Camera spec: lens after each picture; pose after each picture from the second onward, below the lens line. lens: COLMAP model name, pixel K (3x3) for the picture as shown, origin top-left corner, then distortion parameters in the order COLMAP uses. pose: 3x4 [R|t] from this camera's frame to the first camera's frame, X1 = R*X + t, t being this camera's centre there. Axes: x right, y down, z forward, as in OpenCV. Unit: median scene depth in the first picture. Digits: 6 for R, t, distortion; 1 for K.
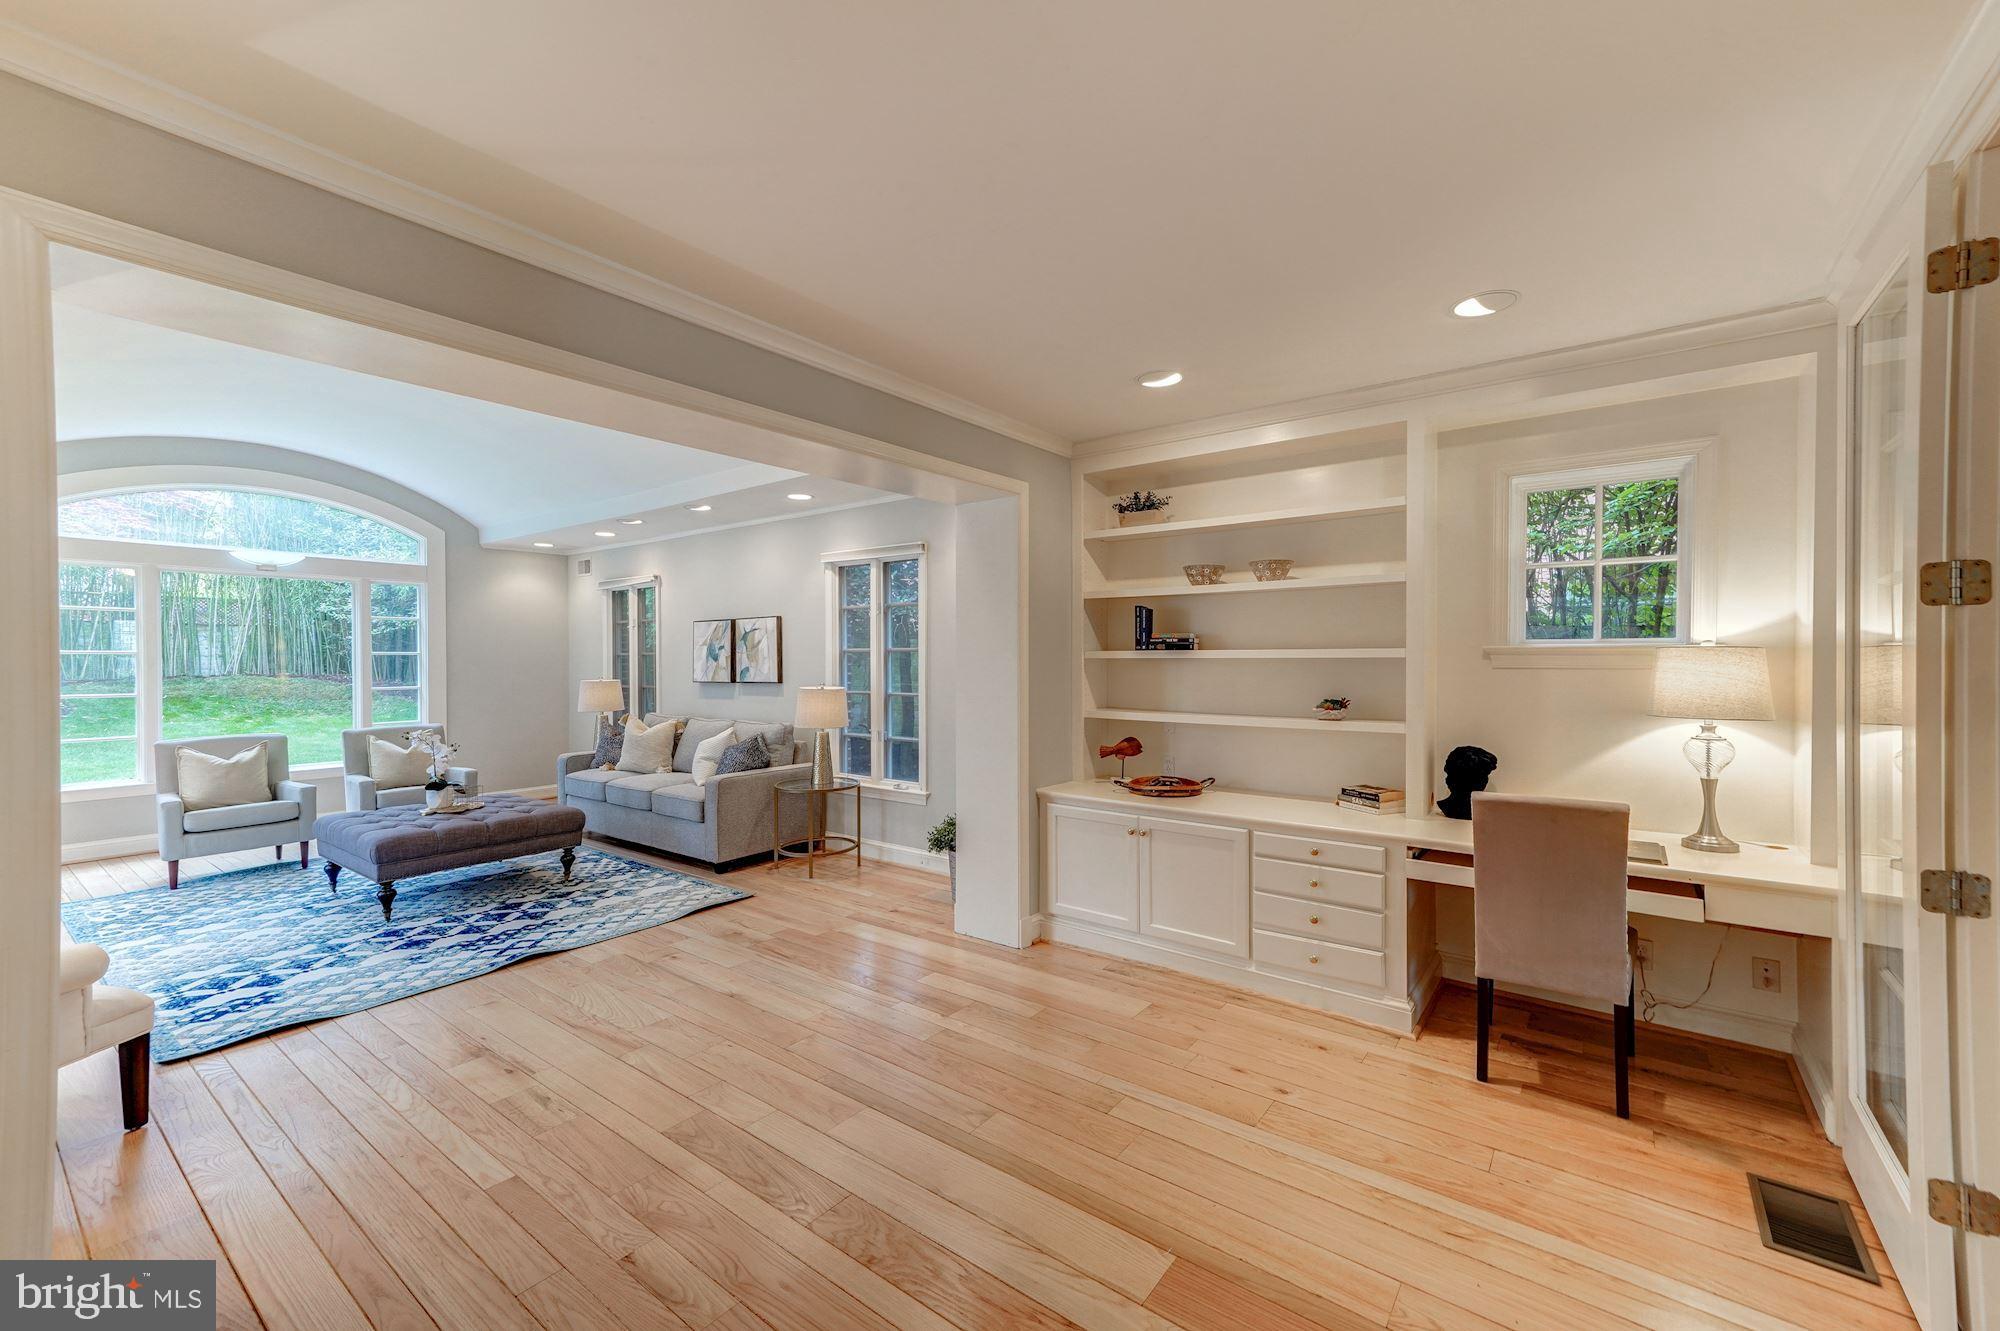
lens RADIAL K [[811.8, 0, 1004.3], [0, 811.8, 660.5], [0, 0, 1]] dist [-0.000213, -0.000066]
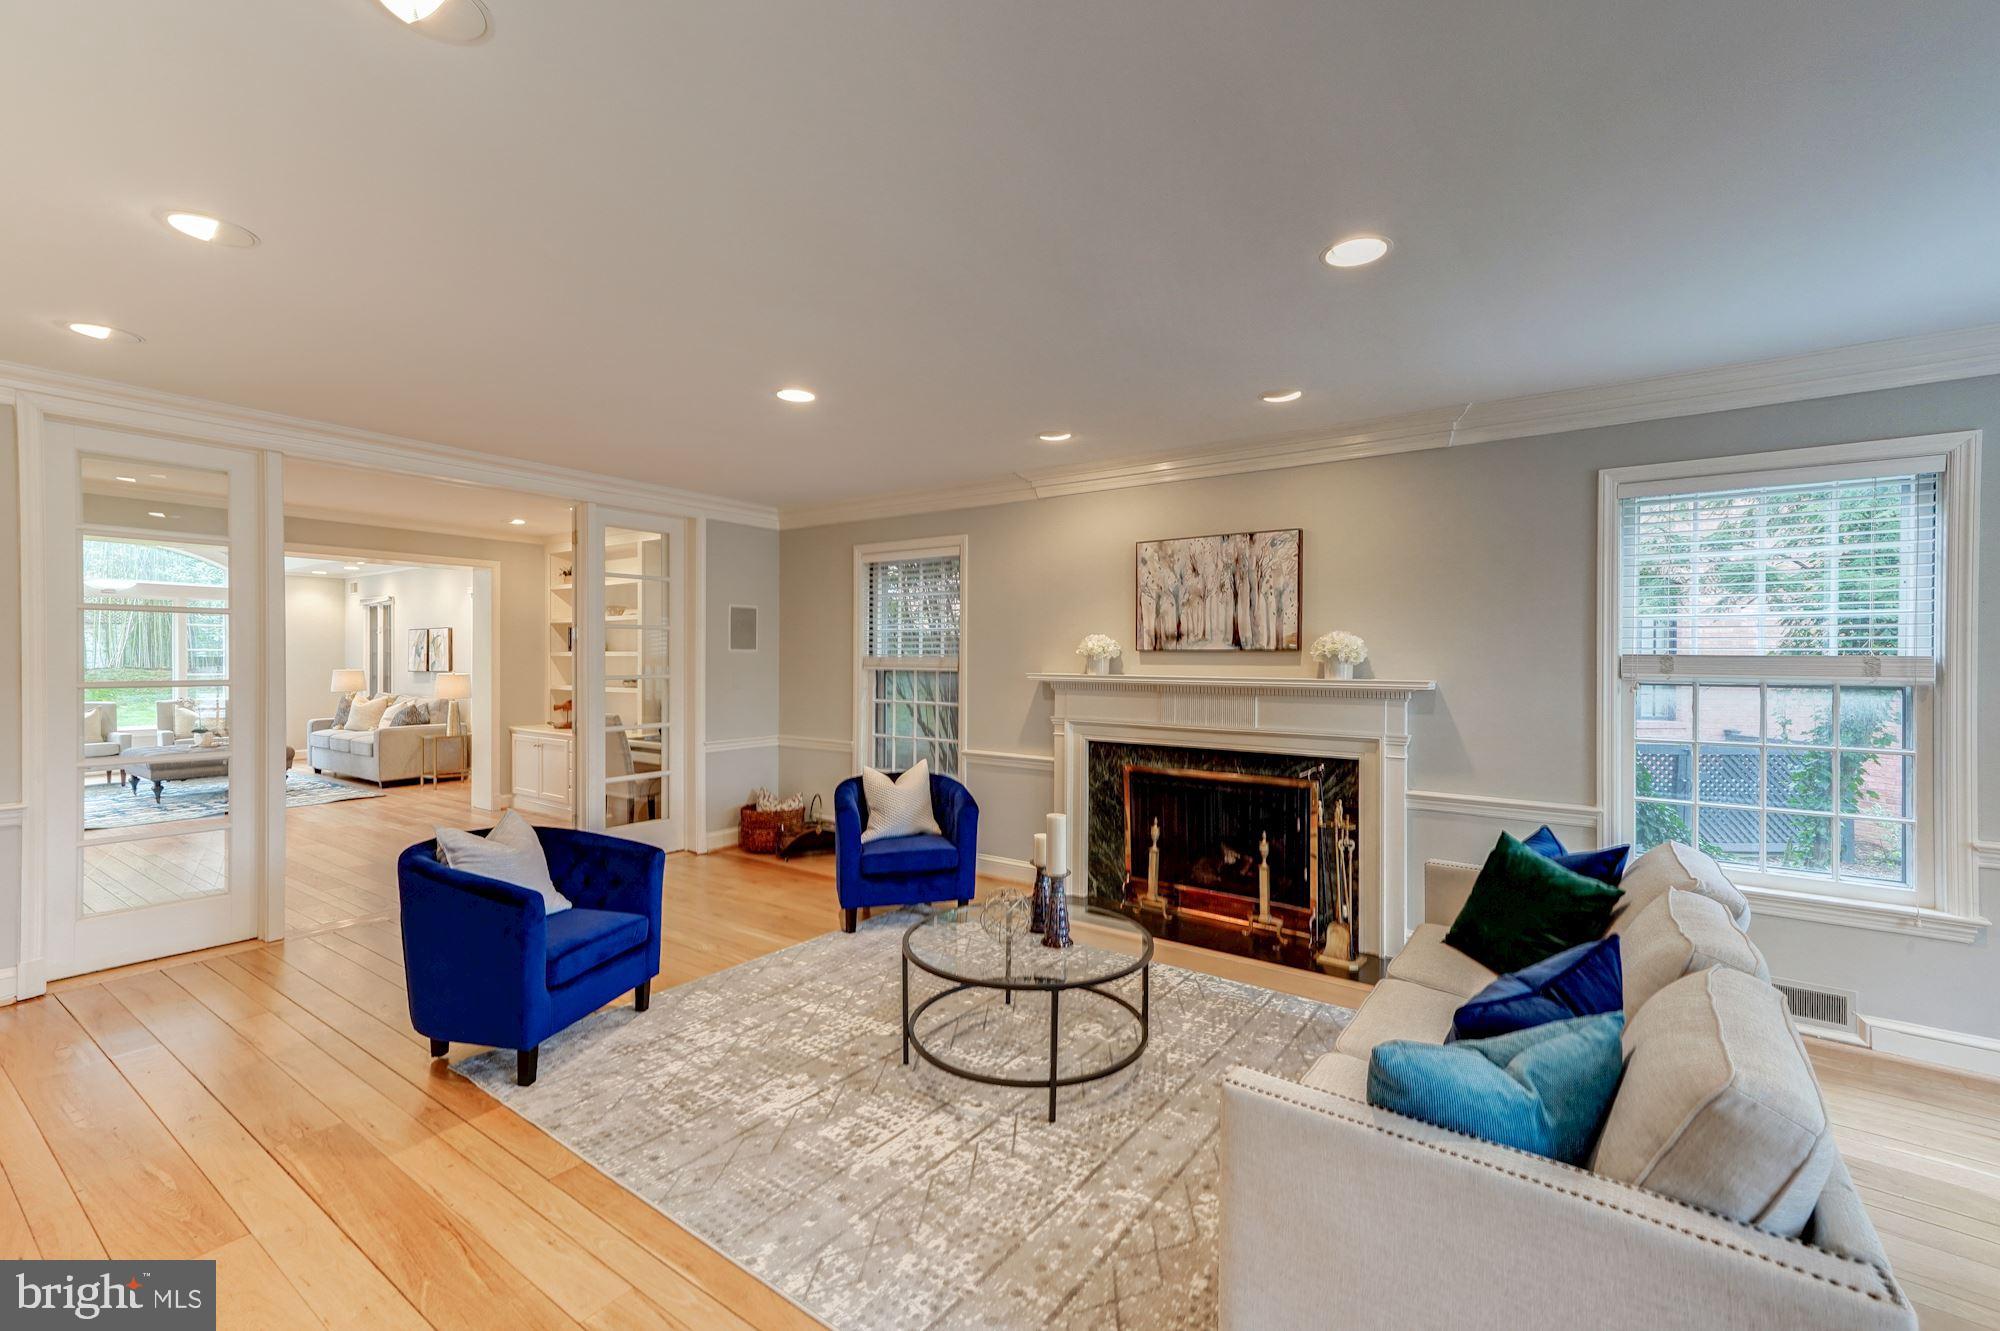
lens RADIAL K [[862.6, 0, 996.0], [0, 862.6, 660.9], [0, 0, 1]] dist [-0.001355, -0.000021]
pose [[0.999714, 0.007252, 0.022793, 0.744784], [-0.007241, 0.999974, -0.000580, 0.001502], [-0.022797, 0.000415, 0.999740, -0.667718]]
